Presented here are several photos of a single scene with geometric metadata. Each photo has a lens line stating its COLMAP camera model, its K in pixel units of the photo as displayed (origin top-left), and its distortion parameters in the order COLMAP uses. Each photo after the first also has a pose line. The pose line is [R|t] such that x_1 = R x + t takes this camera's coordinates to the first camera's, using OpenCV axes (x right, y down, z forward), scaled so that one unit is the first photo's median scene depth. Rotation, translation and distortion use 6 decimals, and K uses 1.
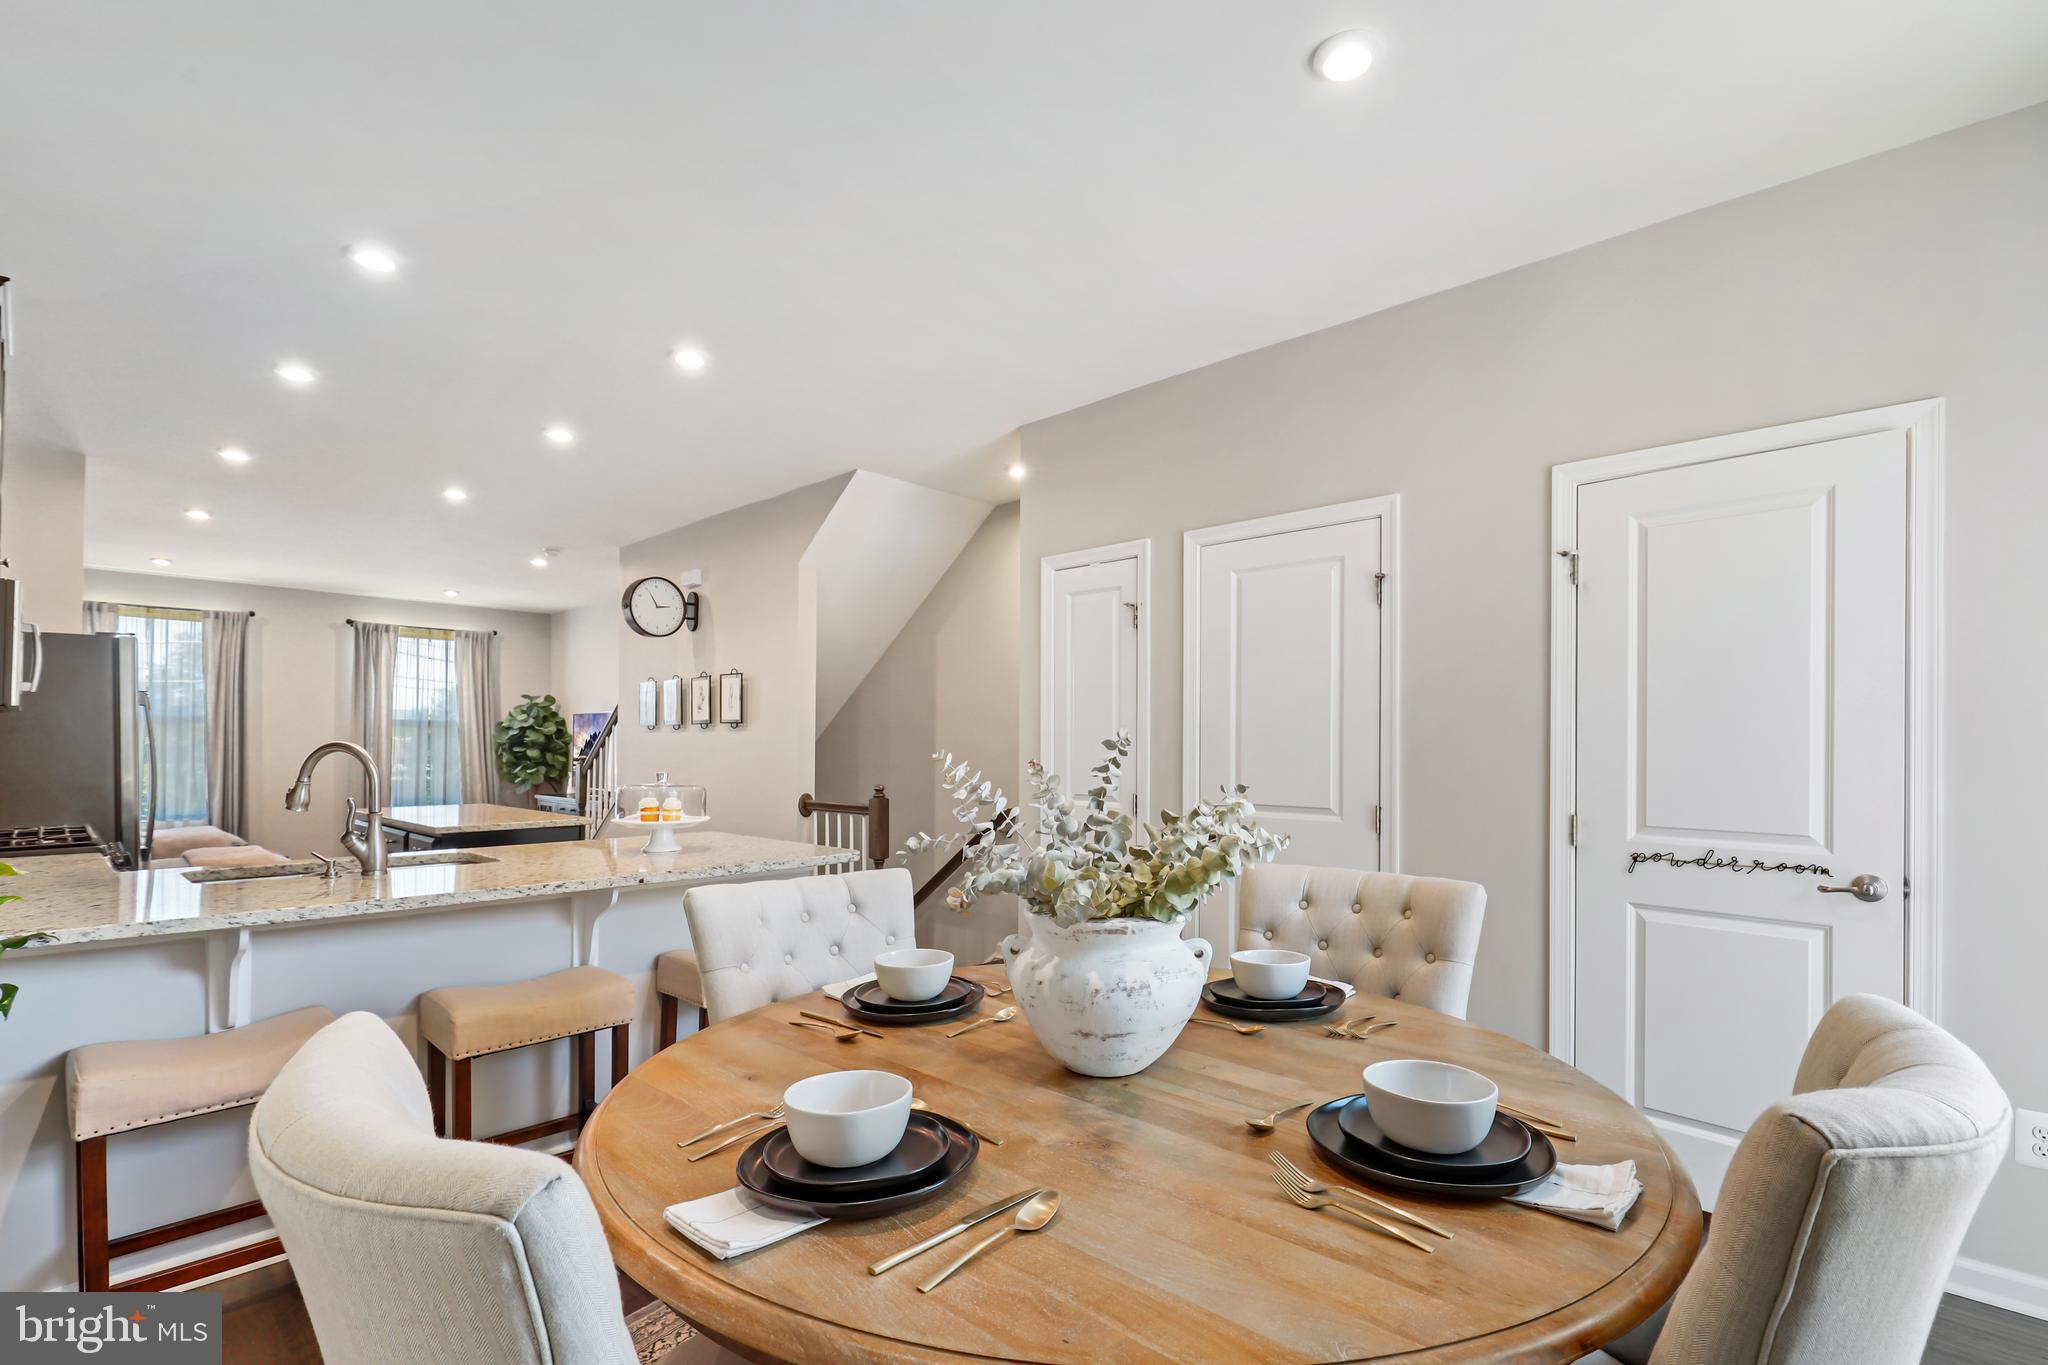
lens RADIAL K [[995.4, 0, 1010.5], [0, 995.4, 770.8], [0, 0, 1]] dist [-0.002687, -0.001023]
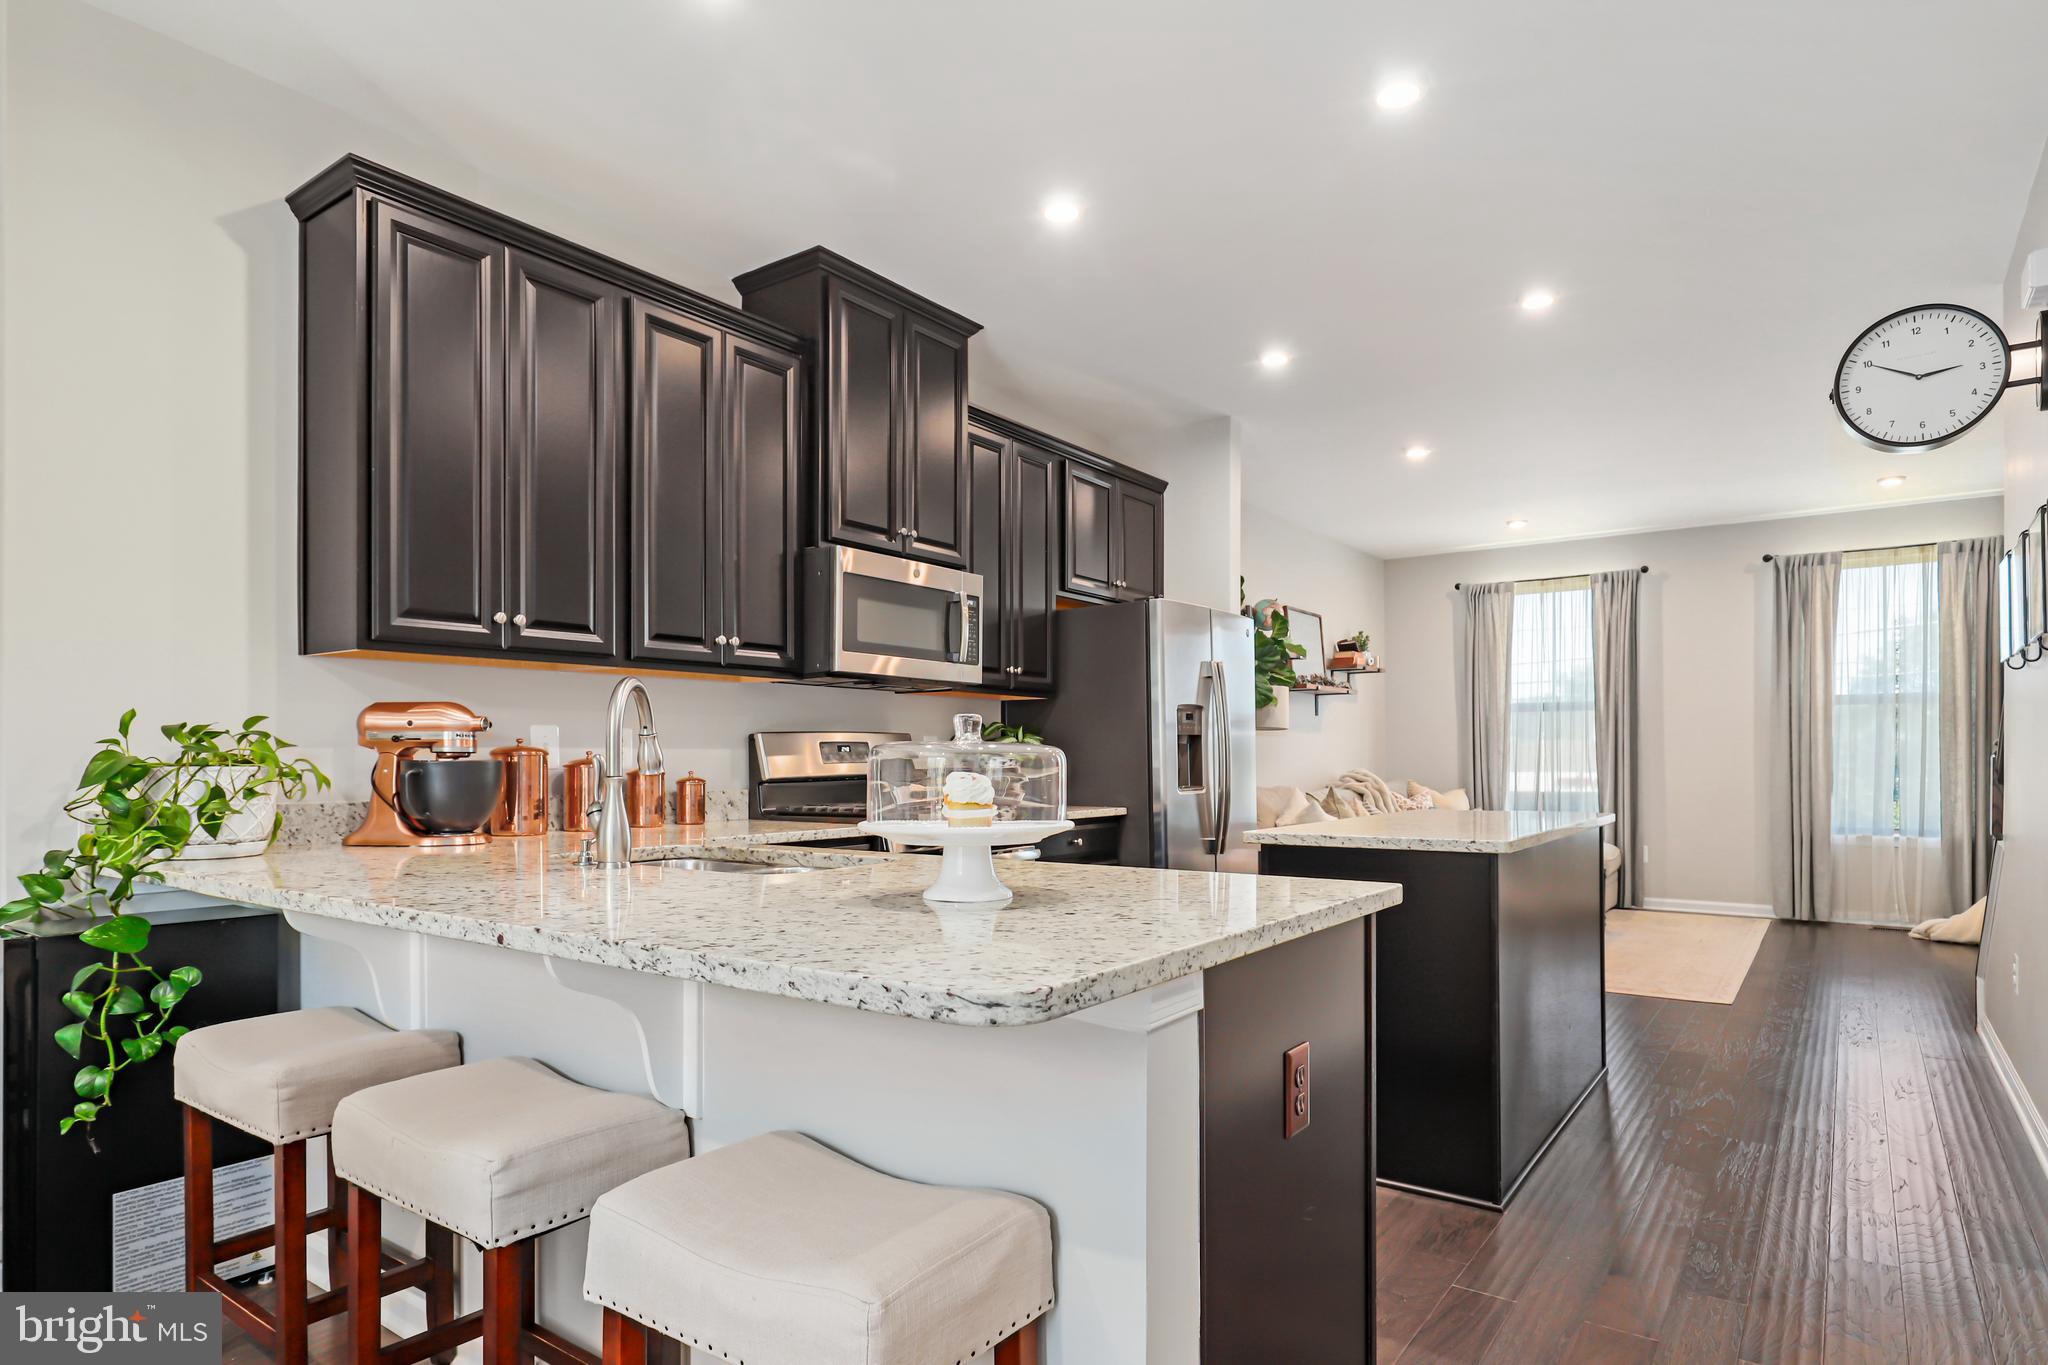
lens RADIAL K [[1103.7, 0, 1069.7], [0, 1103.7, 753.4], [0, 0, 1]] dist [0.004081, 0.000808]
pose [[0.154301, 0.006234, -0.988004, 0.040362], [-0.025794, 0.999665, 0.002279, 0.000536], [0.987687, 0.025133, 0.154410, 0.362212]]
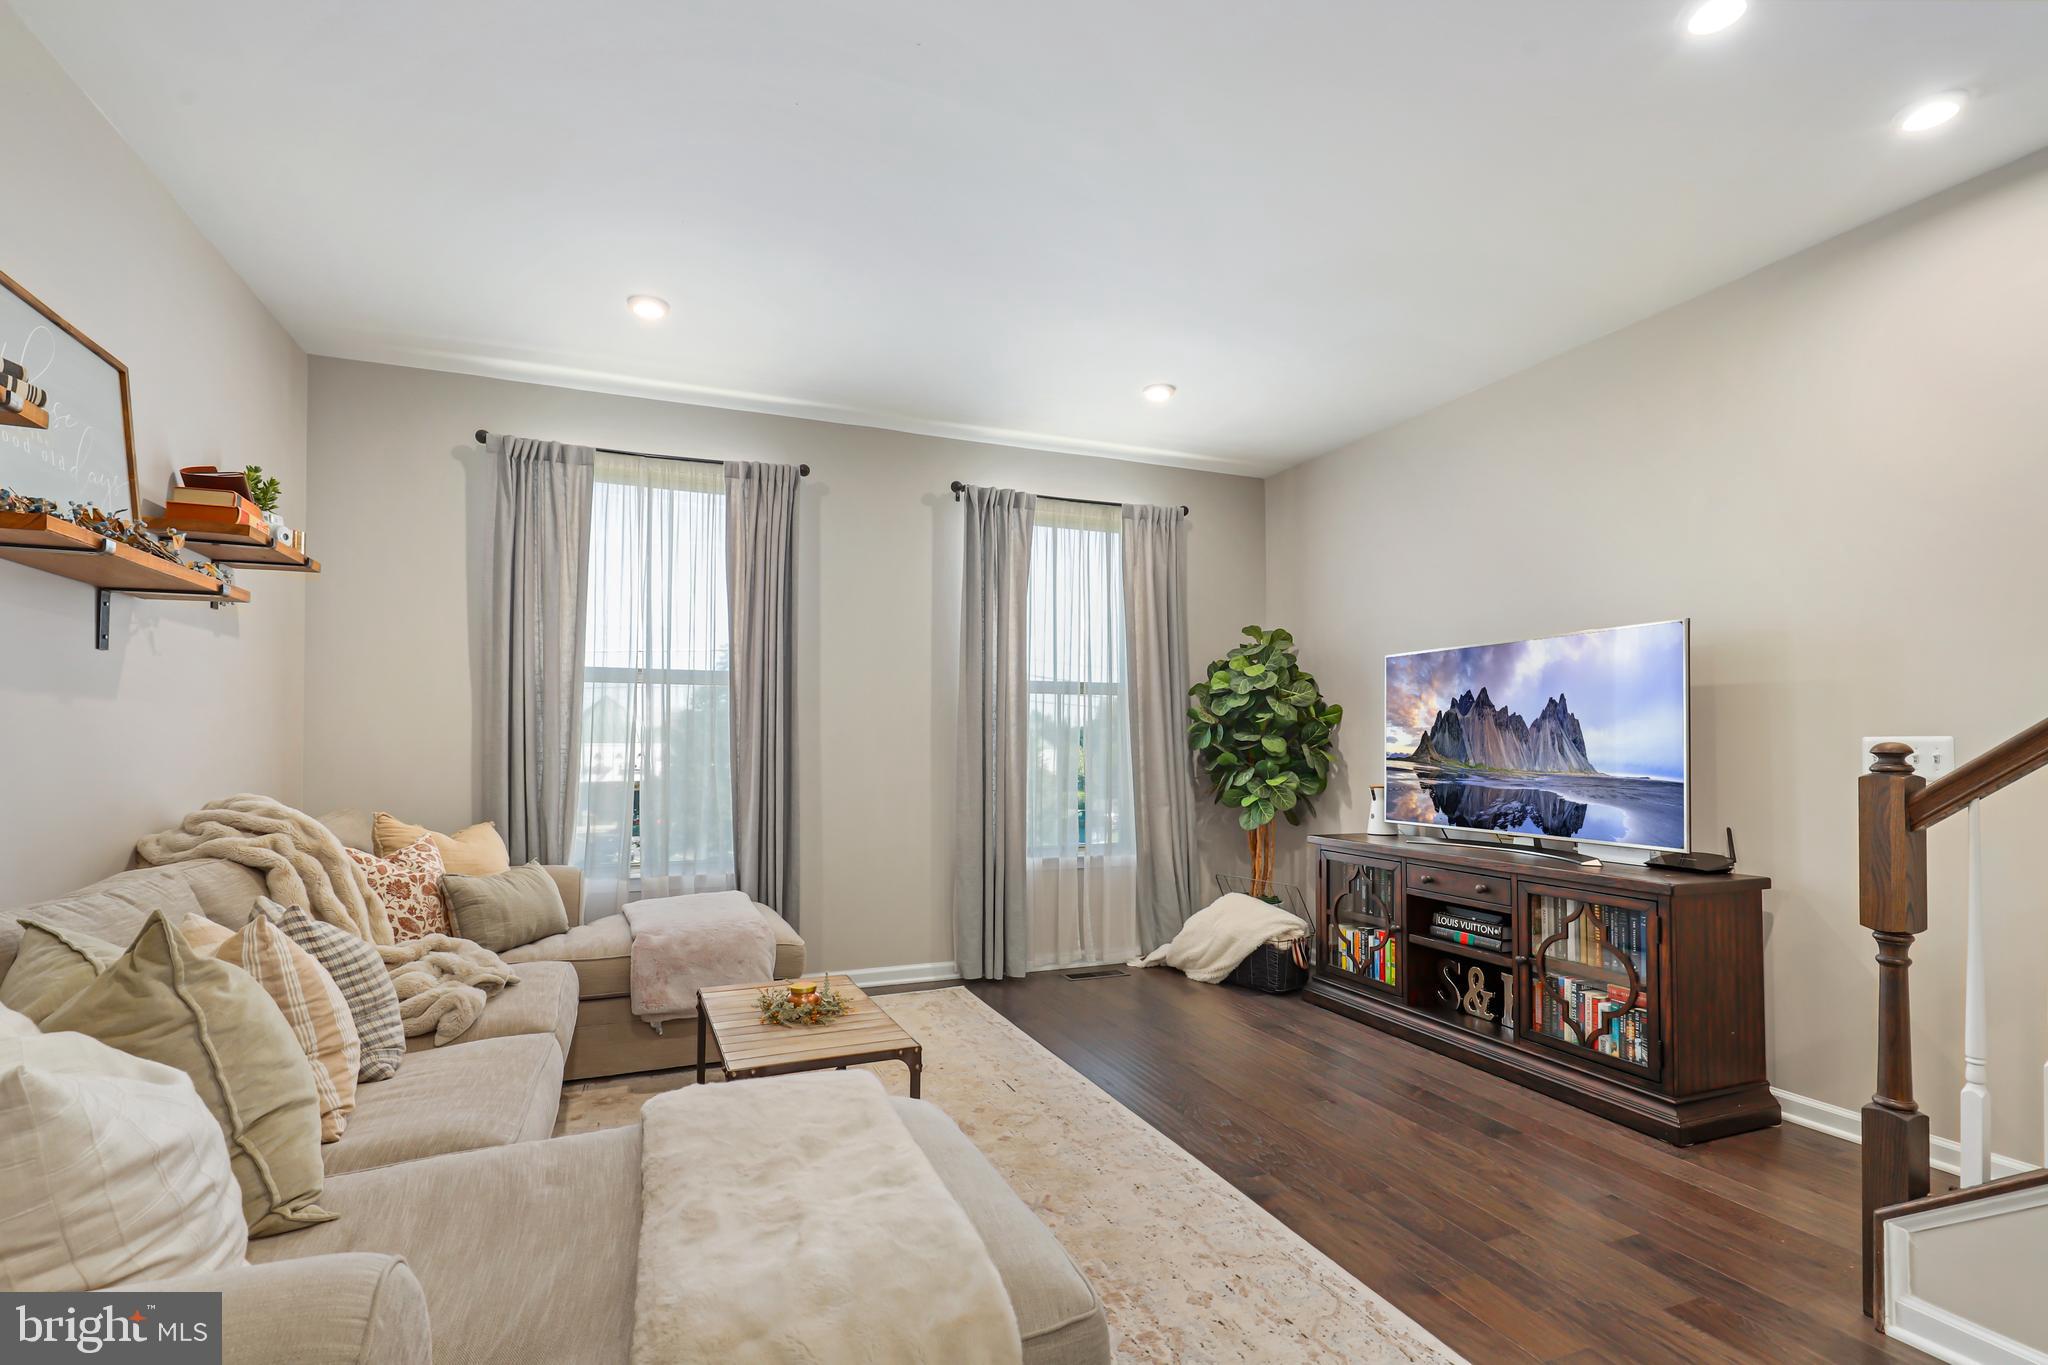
lens RADIAL K [[899.8, 0, 1000.7], [0, 899.8, 722.6], [0, 0, 1]] dist [-0.003809, -0.000001]
pose [[0.910091, 0.002439, -0.414401, -0.420878], [-0.022259, 0.998827, -0.043004, -0.006969], [0.413810, 0.048361, 0.909078, 0.550174]]
